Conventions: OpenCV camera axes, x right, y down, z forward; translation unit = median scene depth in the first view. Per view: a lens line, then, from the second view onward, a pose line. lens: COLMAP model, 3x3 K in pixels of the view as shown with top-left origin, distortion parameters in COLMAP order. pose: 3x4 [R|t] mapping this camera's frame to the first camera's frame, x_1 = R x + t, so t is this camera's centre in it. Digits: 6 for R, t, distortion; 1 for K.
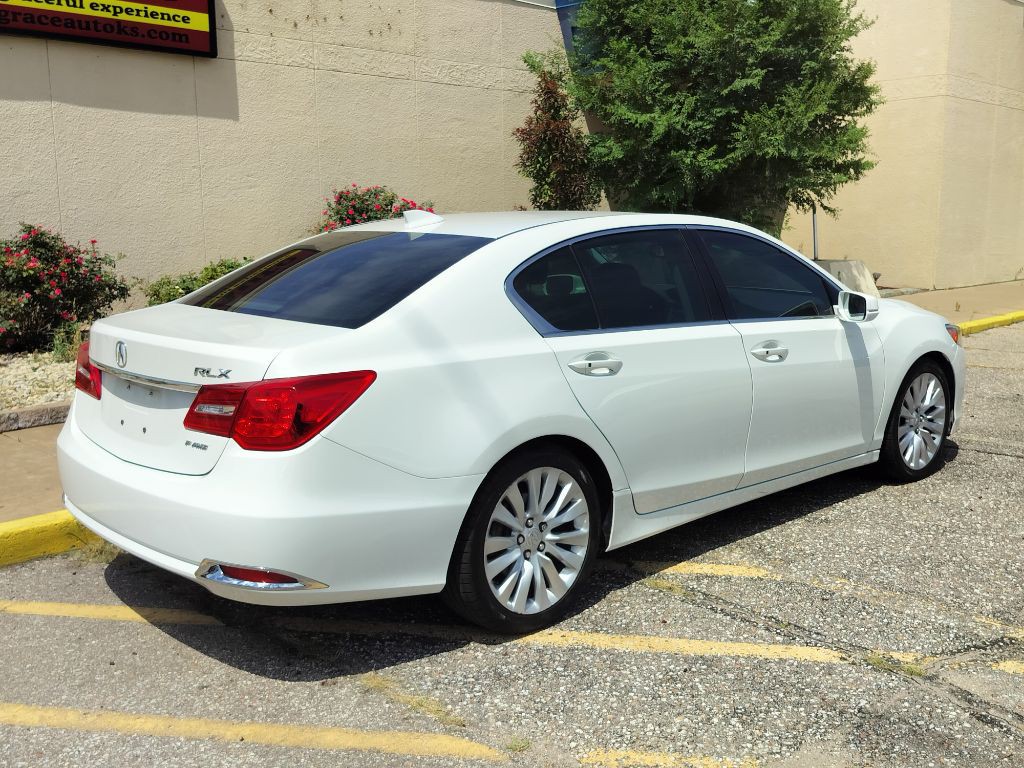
lens RADIAL K [[1039.2, 0, 509.8], [0, 1039.2, 378.3], [0, 0, 1]] dist [0.089944, -0.158358]
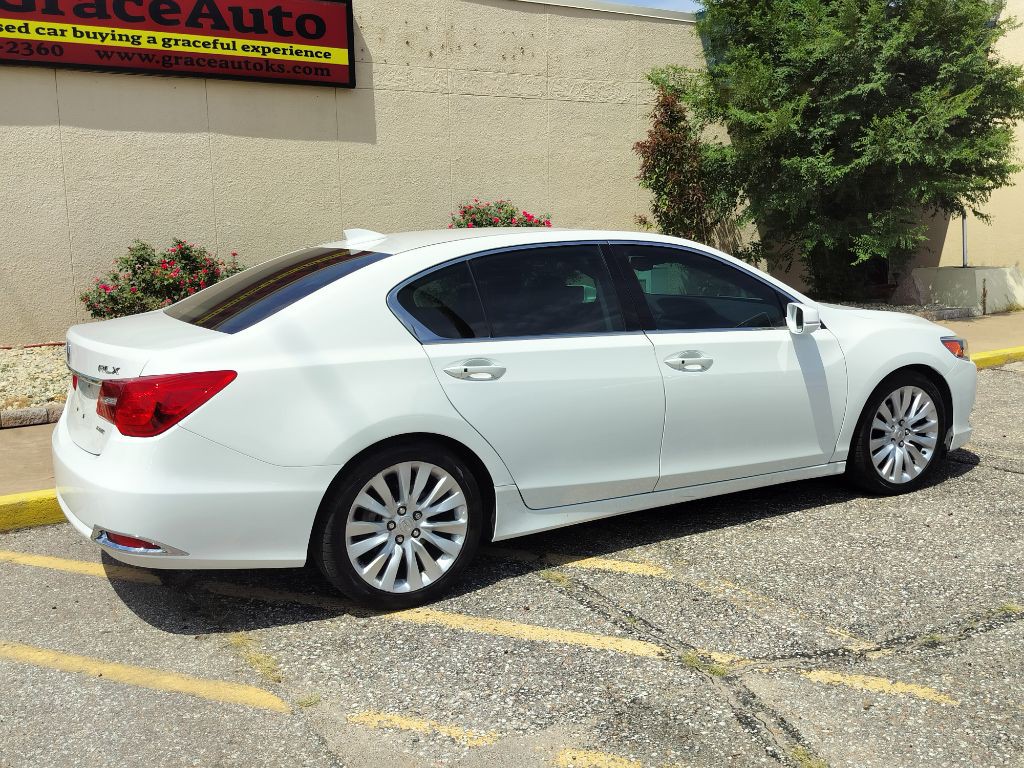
lens RADIAL K [[1002.2, 0, 507.9], [0, 1002.2, 382.1], [0, 0, 1]] dist [0.081832, -0.133270]
pose [[0.973790, 0.024207, -0.226157, 0.315293], [-0.023700, 0.999707, 0.004957, -0.005696], [0.226210, 0.000533, 0.974078, -0.016445]]
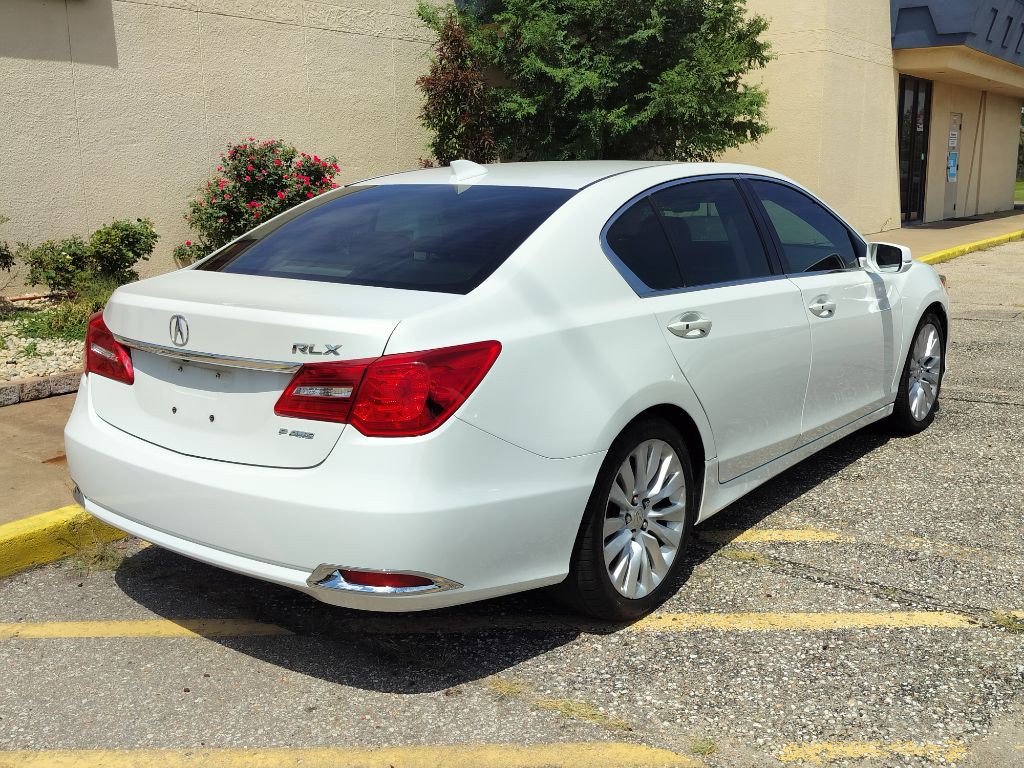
lens RADIAL K [[1045.3, 0, 510.0], [0, 1045.3, 380.6], [0, 0, 1]] dist [0.097609, -0.171072]
pose [[0.987048, -0.038553, 0.155724, -0.196955], [0.032484, 0.998617, 0.041328, -0.006970], [-0.157102, -0.035734, 0.986936, 0.092253]]
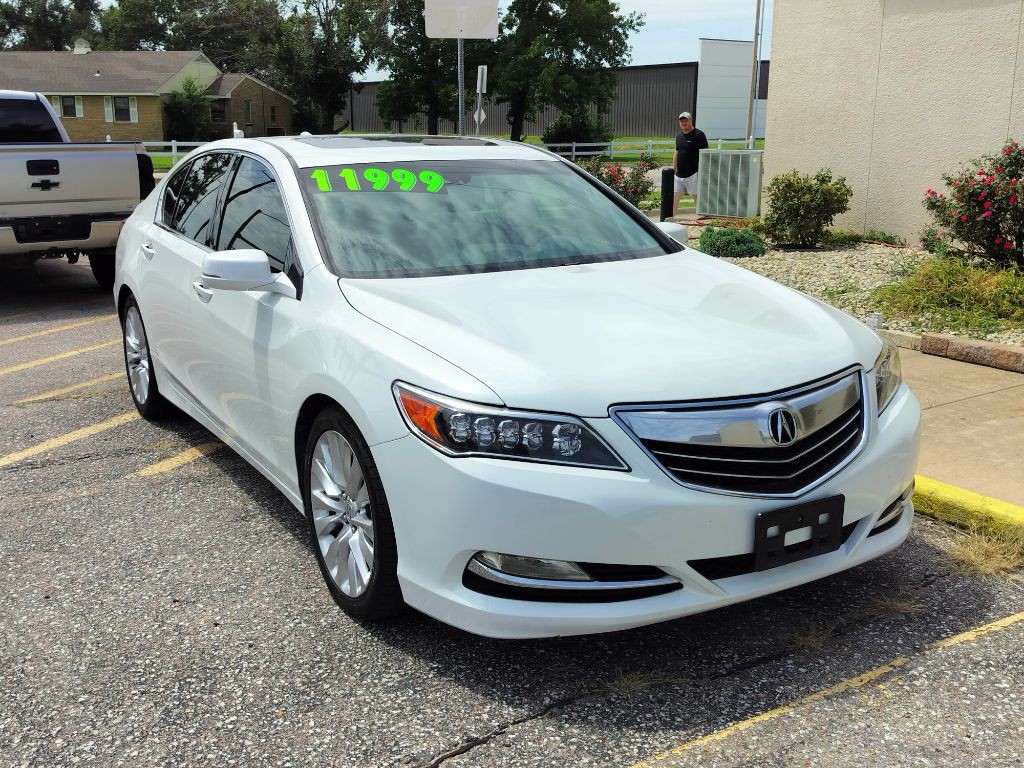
lens RADIAL K [[1061.5, 0, 513.0], [0, 1061.5, 382.6], [0, 0, 1]] dist [0.102215, -0.190236]
pose [[-0.207222, 0.235236, -0.949591, 1.188176], [-0.152570, 0.951013, 0.268882, -0.260493], [0.966324, 0.200597, -0.161181, 1.518684]]
